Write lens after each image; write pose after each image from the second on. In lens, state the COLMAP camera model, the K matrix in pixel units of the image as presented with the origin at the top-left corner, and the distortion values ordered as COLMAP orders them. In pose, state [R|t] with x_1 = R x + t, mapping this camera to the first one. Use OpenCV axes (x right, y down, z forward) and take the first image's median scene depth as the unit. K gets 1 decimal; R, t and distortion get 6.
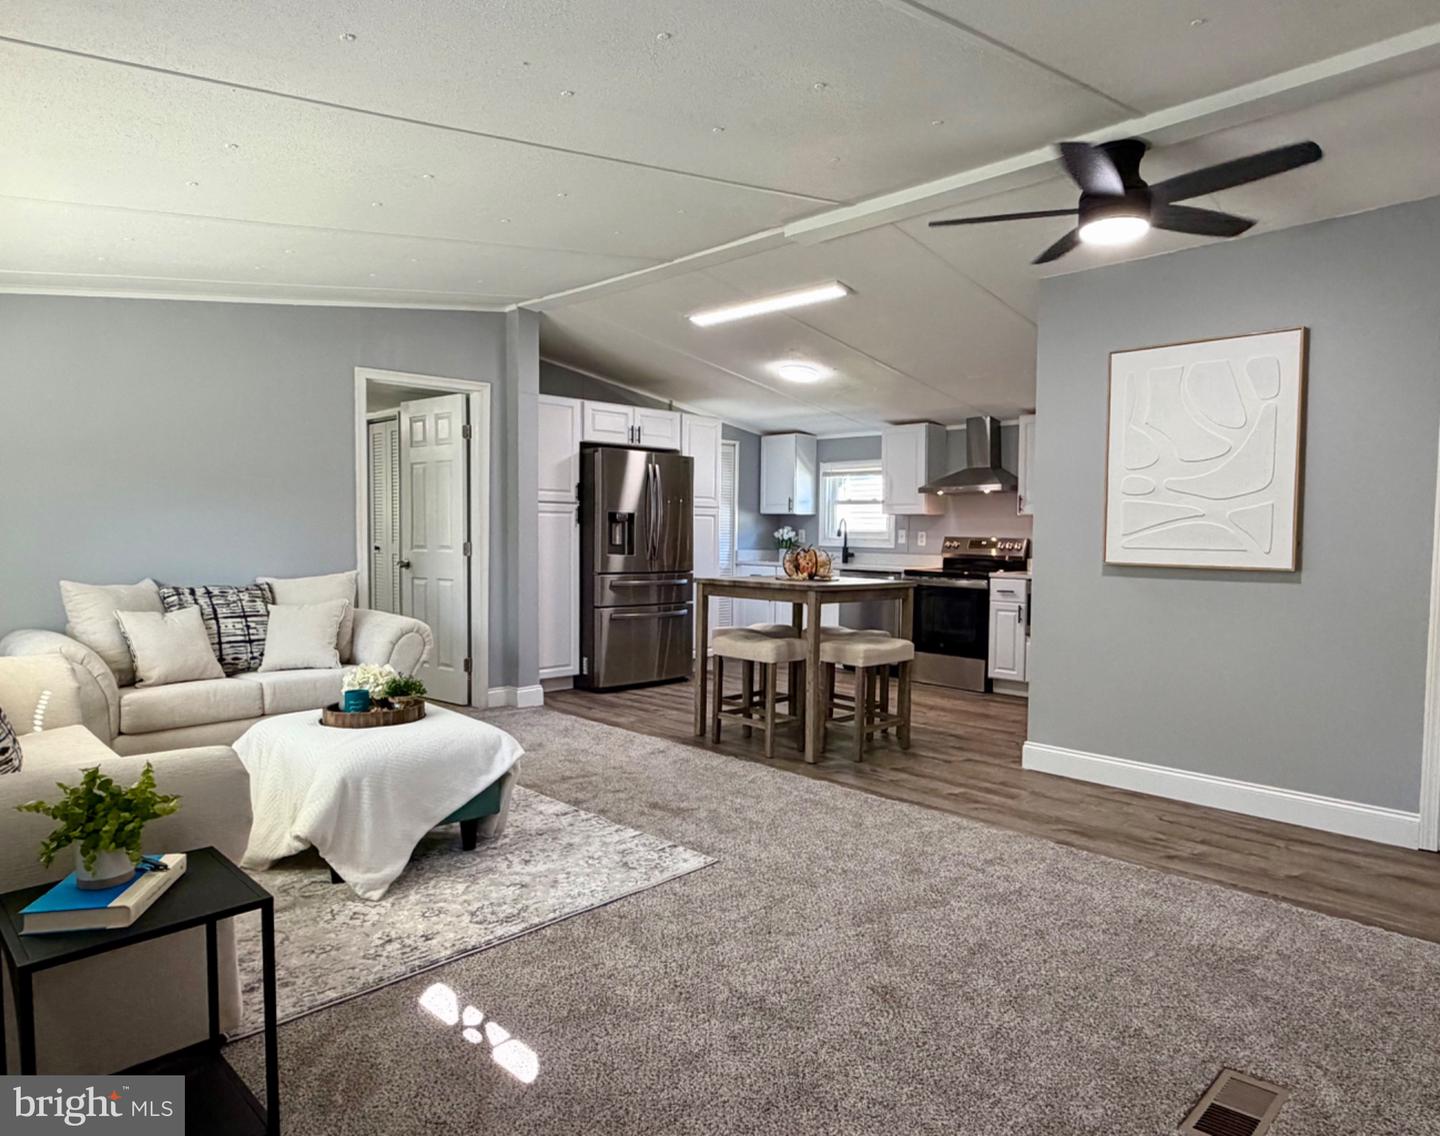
lens RADIAL K [[920.1, 0, 730.3], [0, 920.1, 572.1], [0, 0, 1]] dist [-0.009528, -0.000401]
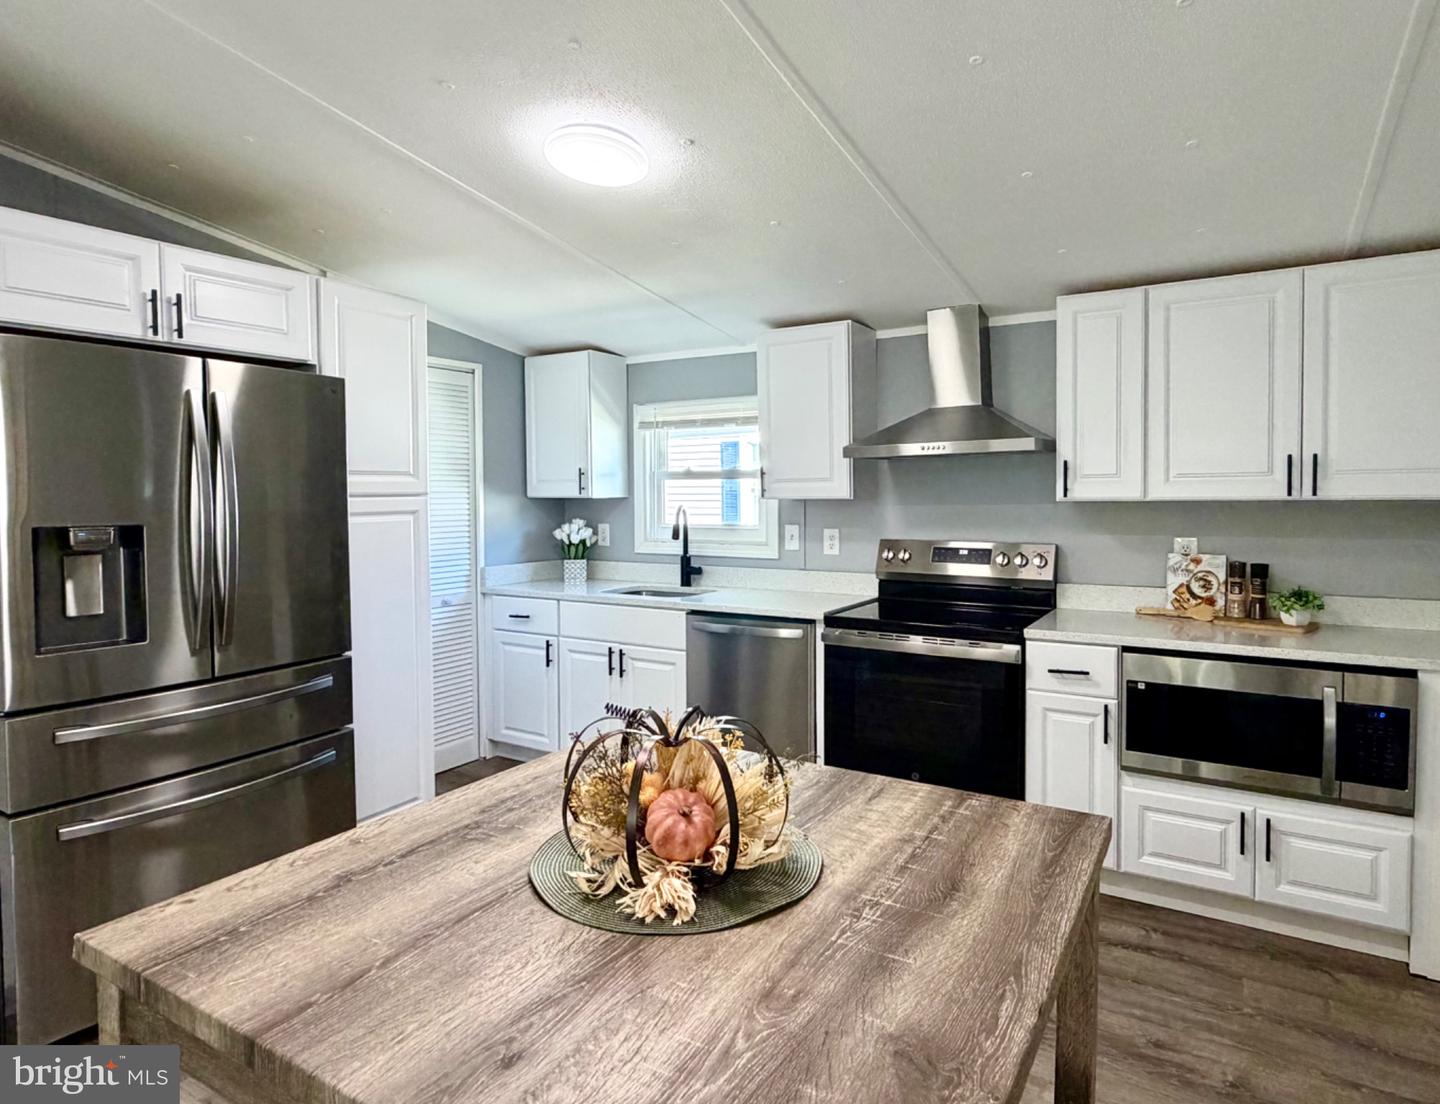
lens RADIAL K [[808.6, 0, 740.0], [0, 808.6, 516.9], [0, 0, 1]] dist [0.007195, 0.001783]
pose [[0.966999, -0.029223, 0.253101, 0.035914], [0.031730, 0.999479, -0.005830, -0.048789], [-0.252798, 0.013669, 0.967422, 0.542640]]
